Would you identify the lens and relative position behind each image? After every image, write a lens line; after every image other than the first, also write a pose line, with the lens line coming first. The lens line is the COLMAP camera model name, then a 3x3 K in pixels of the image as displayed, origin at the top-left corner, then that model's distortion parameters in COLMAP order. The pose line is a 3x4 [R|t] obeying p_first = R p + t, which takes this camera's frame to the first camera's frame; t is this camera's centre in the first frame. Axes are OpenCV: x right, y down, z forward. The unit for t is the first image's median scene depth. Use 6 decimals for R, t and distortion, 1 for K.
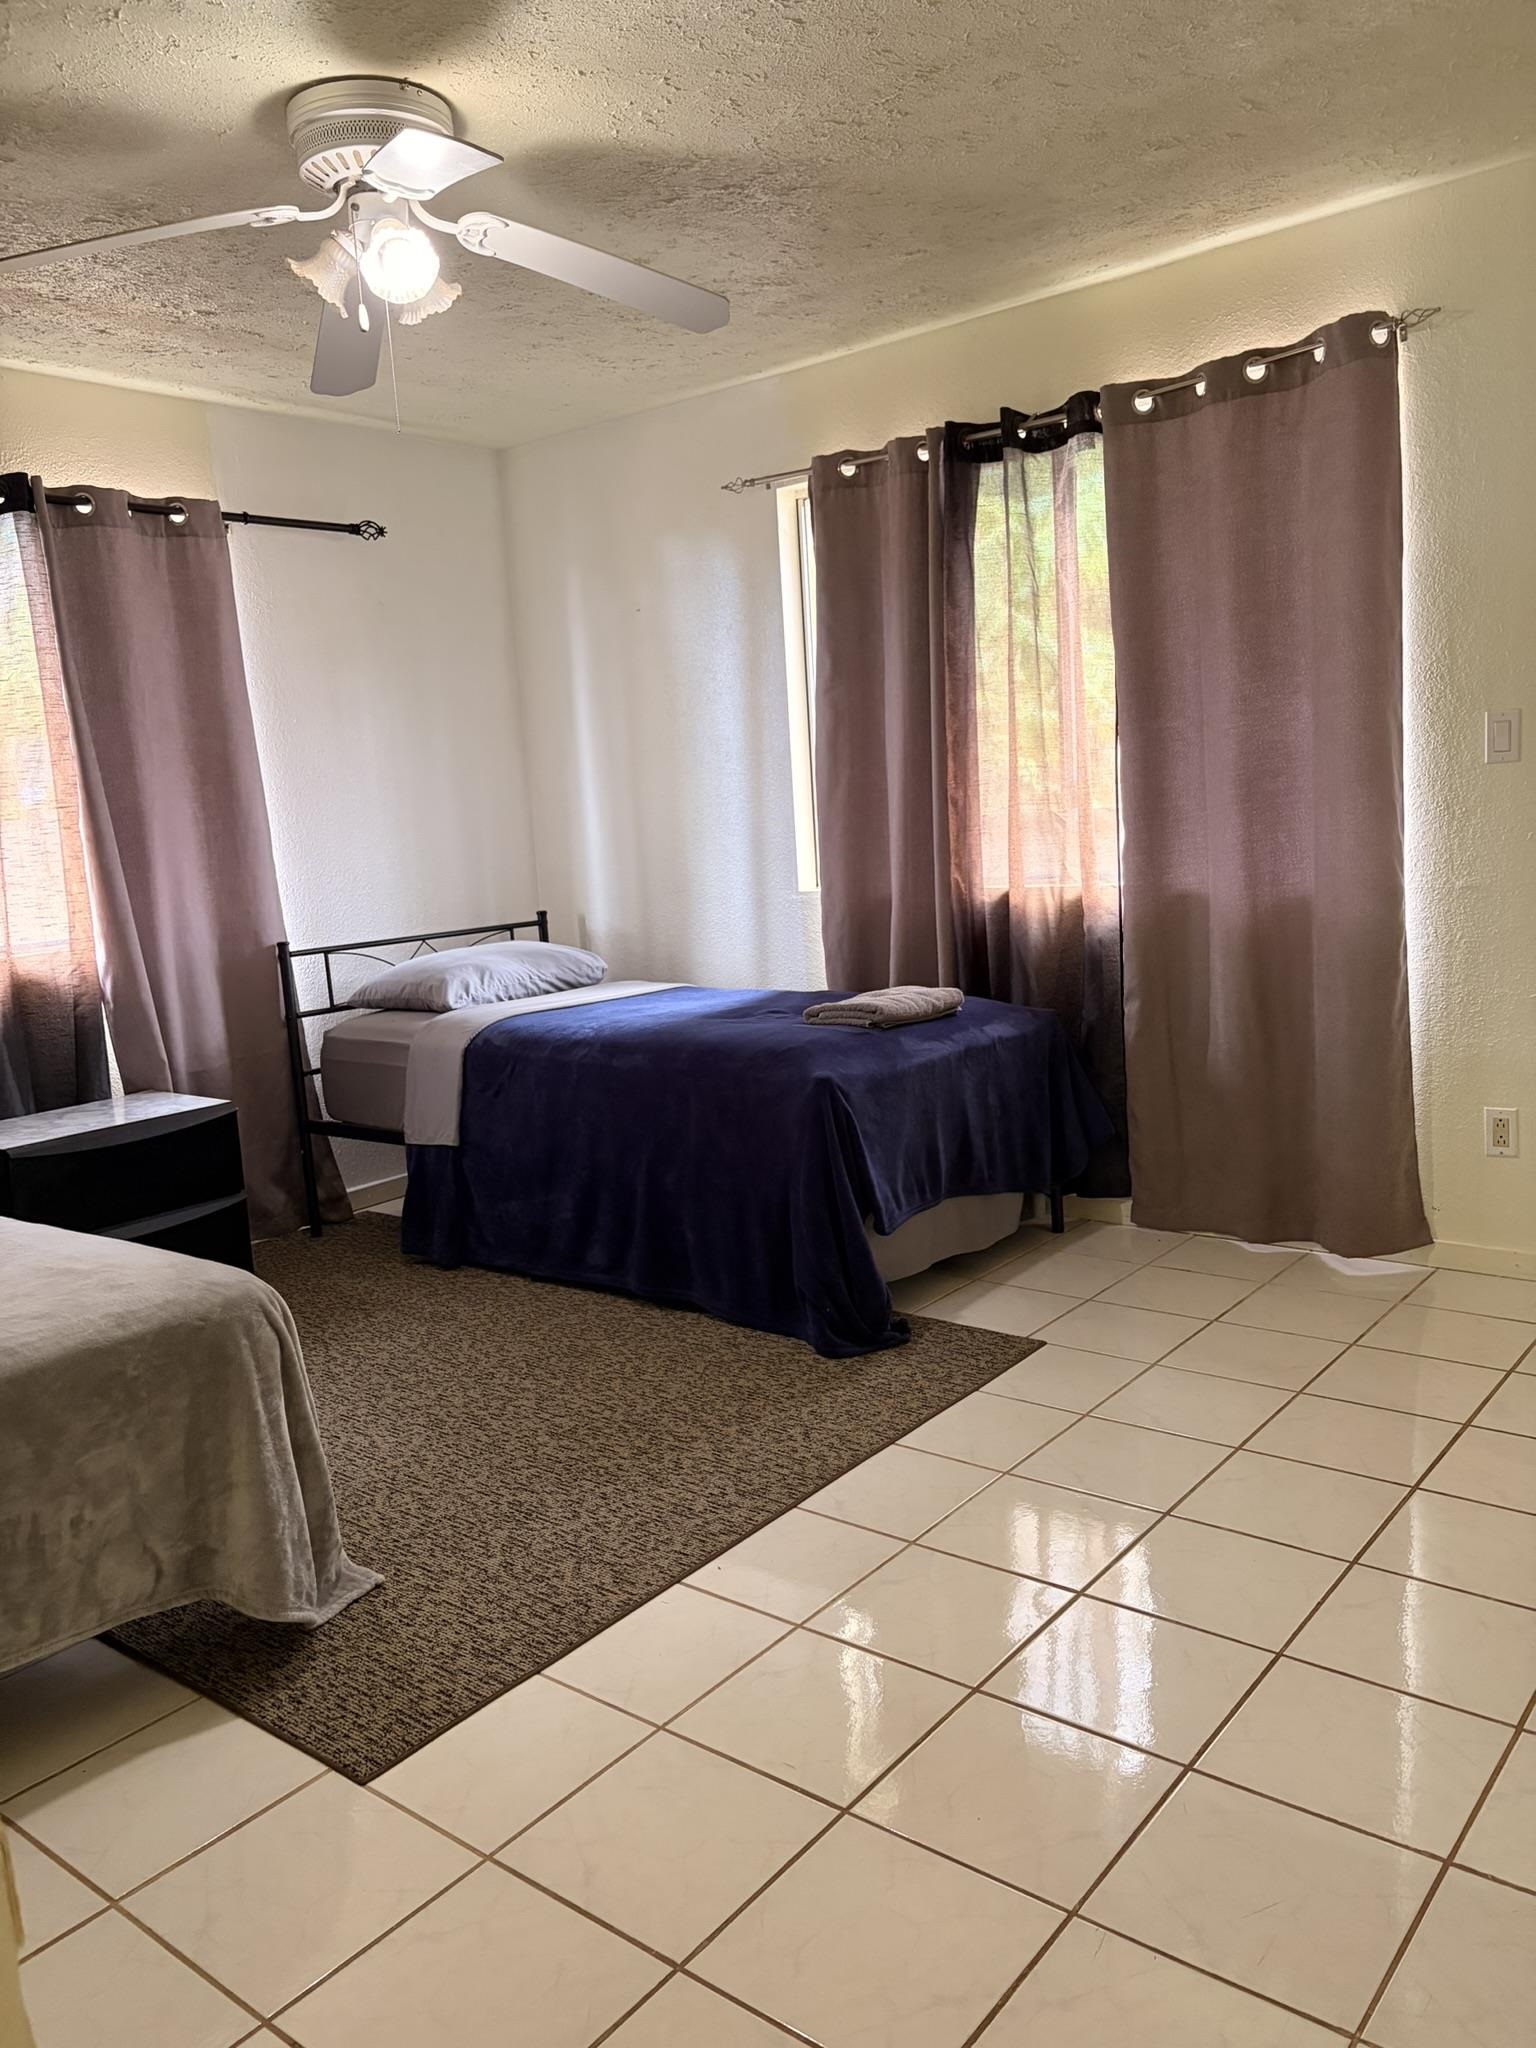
lens RADIAL K [[1542.5, 0, 759.5], [0, 1542.5, 1026.8], [0, 0, 1]] dist [0.042703, -0.061514]
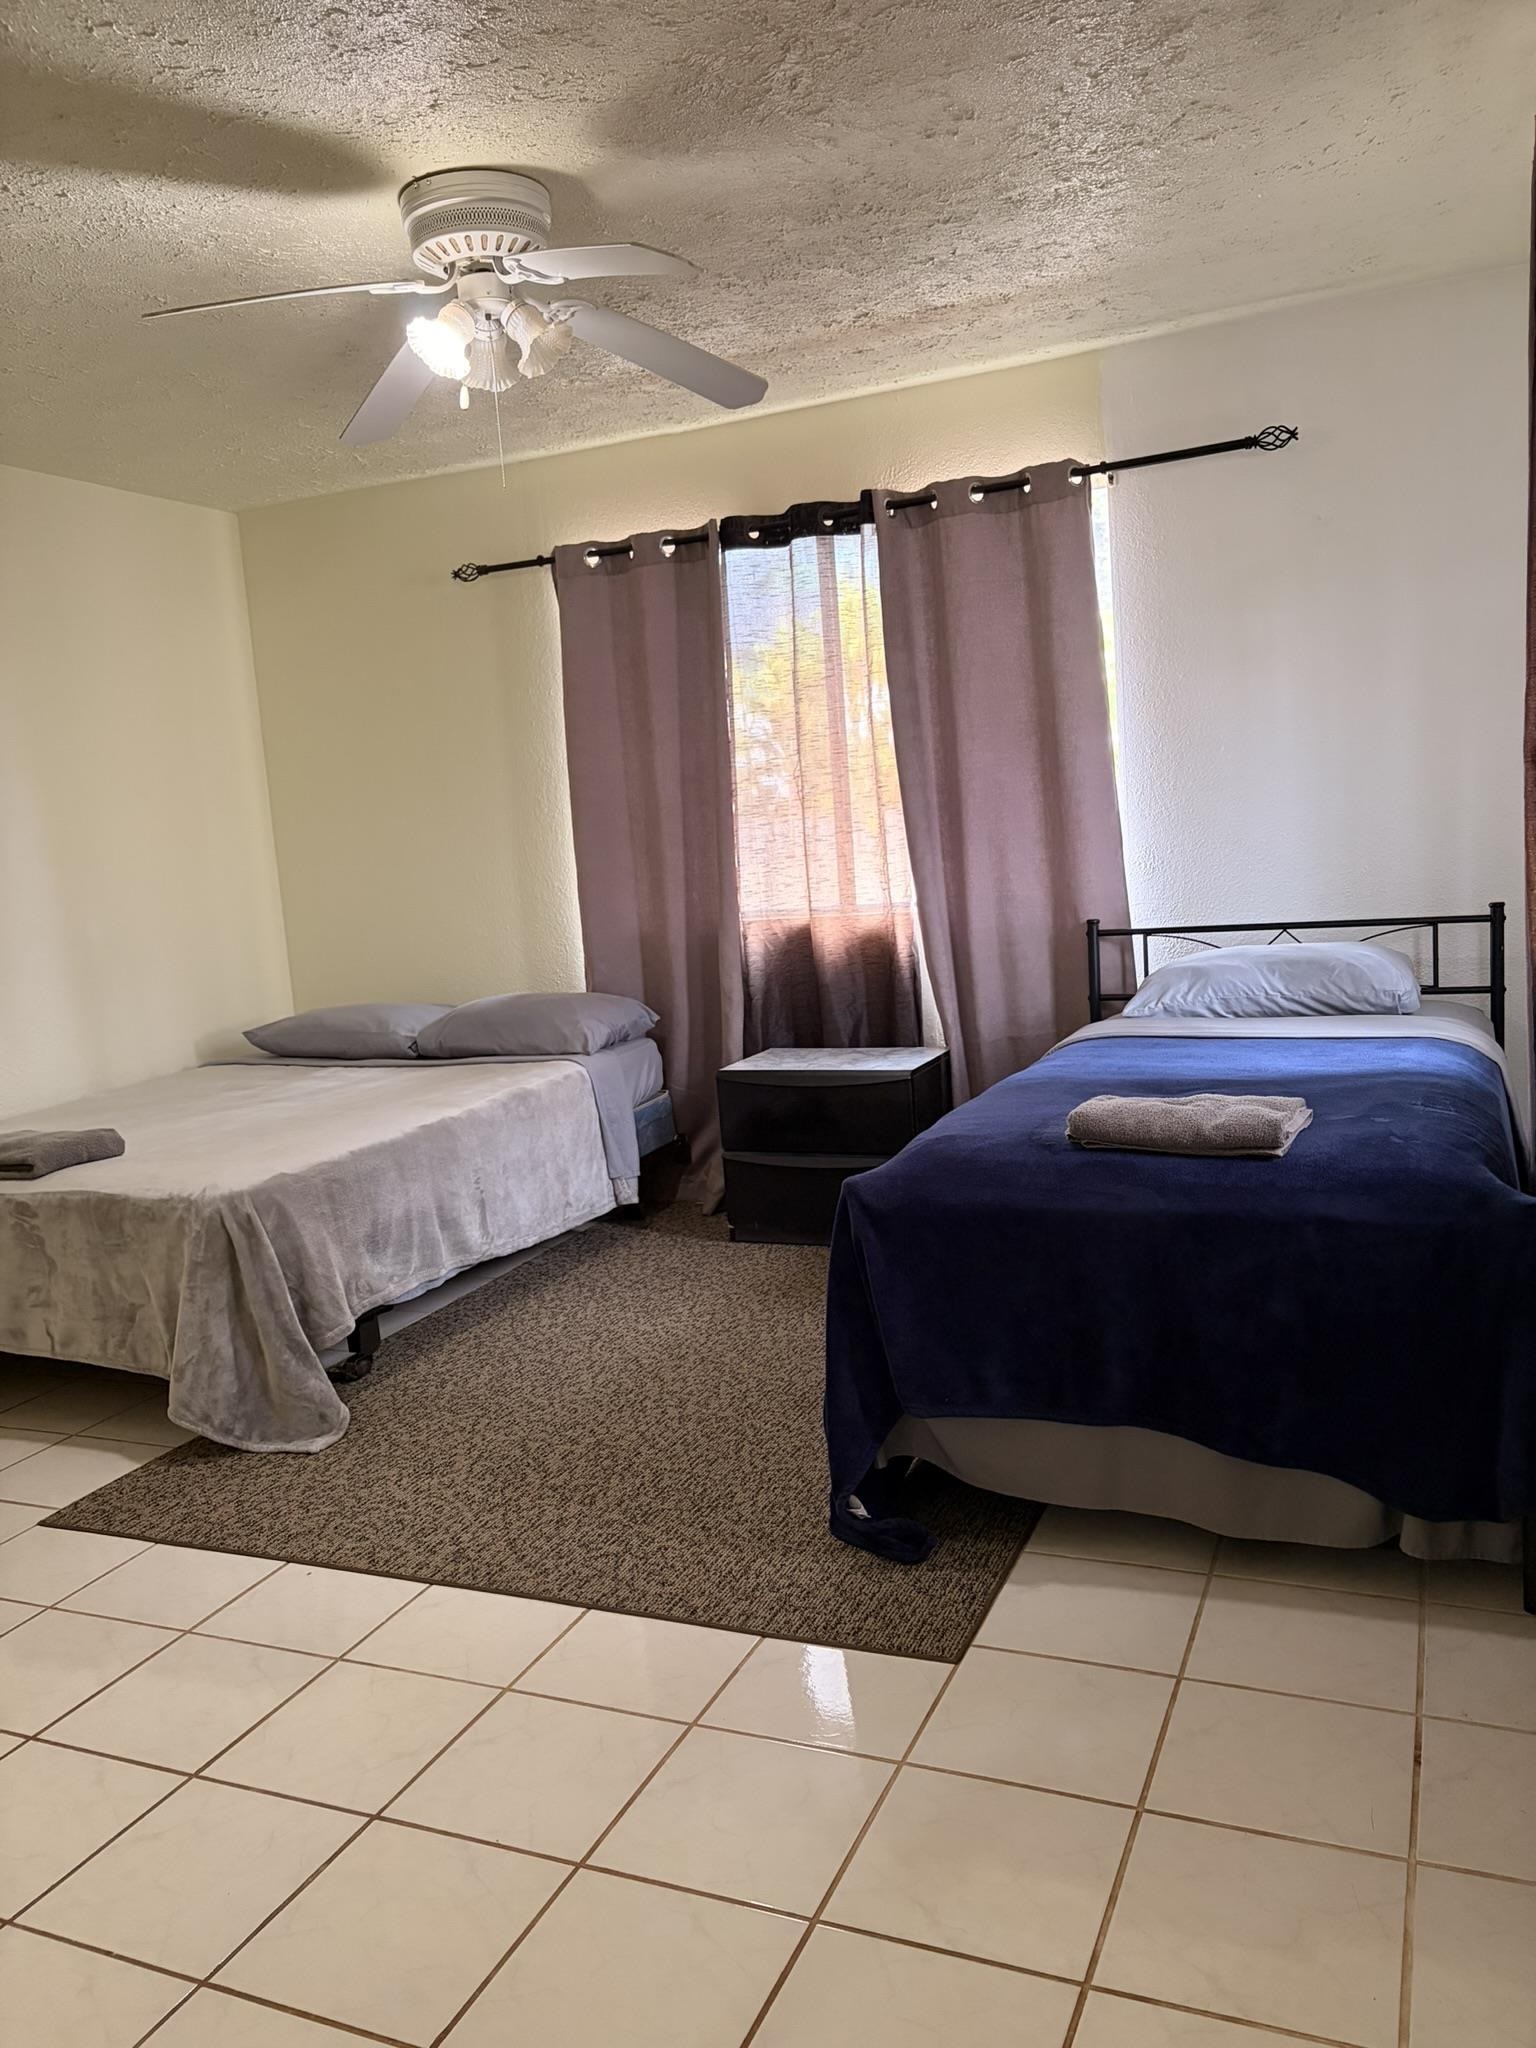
lens RADIAL K [[1542.5, 0, 759.5], [0, 1542.5, 1026.8], [0, 0, 1]] dist [0.042703, -0.061514]
pose [[0.263280, 0.166996, -0.950156, 0.593009], [-0.080965, 0.985254, 0.150730, -0.124094], [0.961316, 0.037245, 0.272919, 0.580054]]
